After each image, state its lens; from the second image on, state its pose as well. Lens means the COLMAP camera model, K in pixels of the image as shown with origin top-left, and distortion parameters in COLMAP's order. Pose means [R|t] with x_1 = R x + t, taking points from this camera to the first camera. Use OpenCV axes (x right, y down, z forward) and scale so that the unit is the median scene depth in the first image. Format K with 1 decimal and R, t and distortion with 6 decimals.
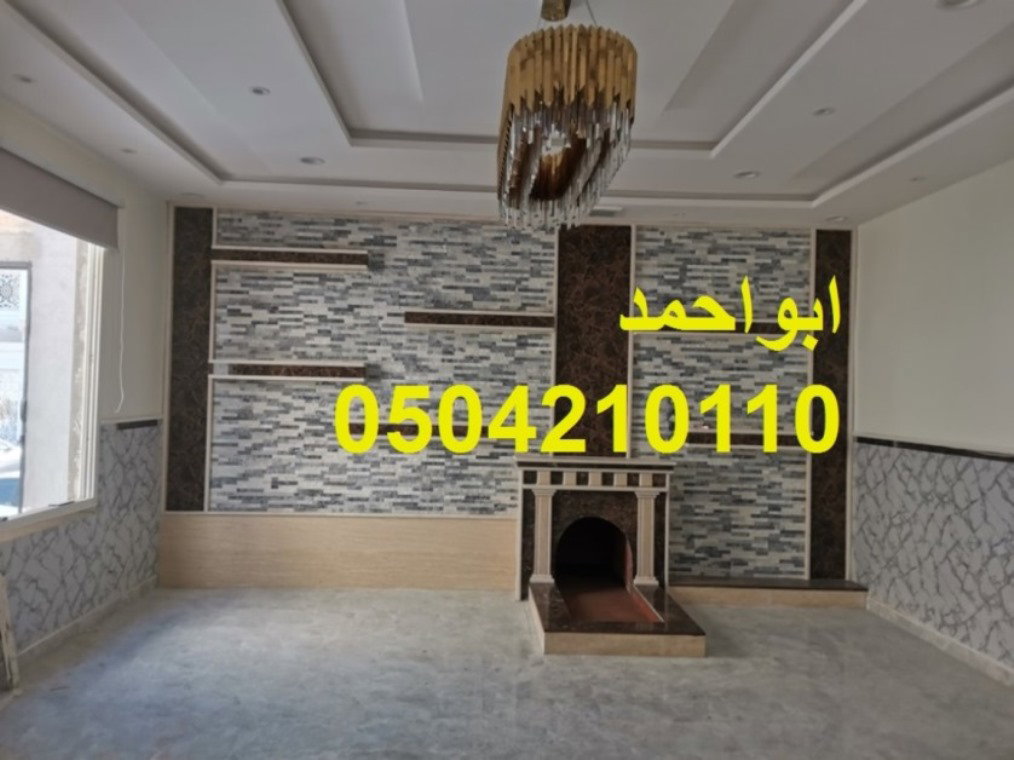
lens RADIAL K [[765.6, 0, 506.3], [0, 765.6, 364.8], [0, 0, 1]] dist [0.104418, -0.125318]
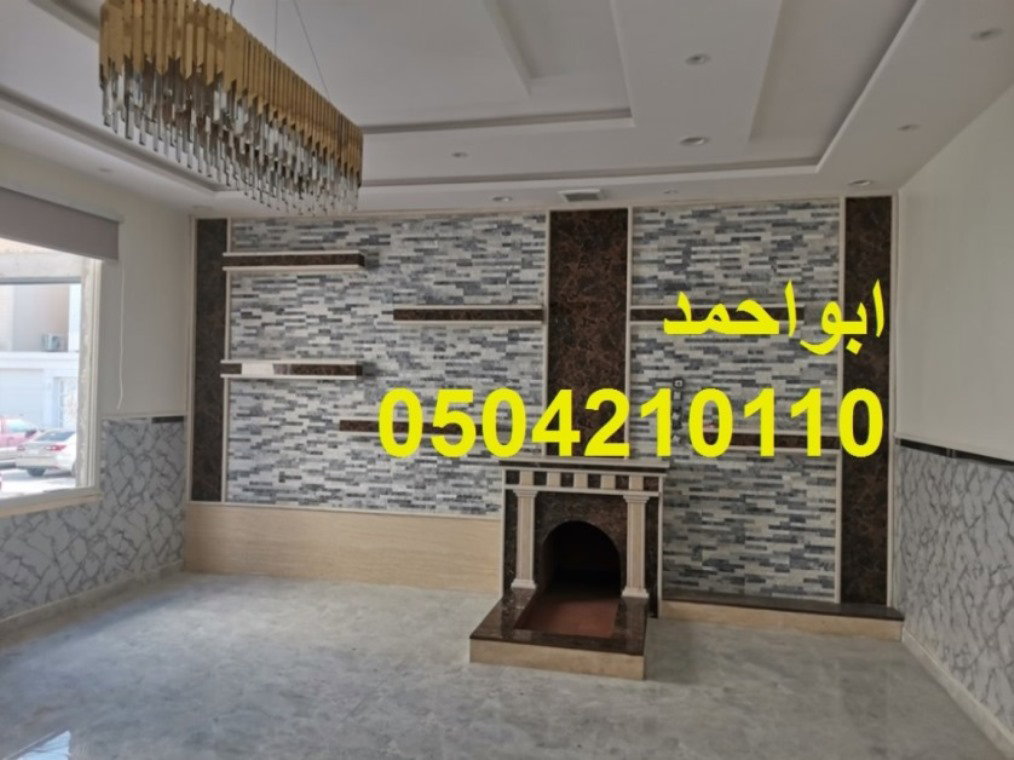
lens RADIAL K [[766.5, 0, 505.8], [0, 766.5, 365.2], [0, 0, 1]] dist [0.108761, -0.130371]
pose [[0.965155, -0.015129, -0.261243, 0.264372], [0.014493, 0.999885, -0.004362, 0.010328], [0.261279, 0.000424, 0.965263, 0.069335]]
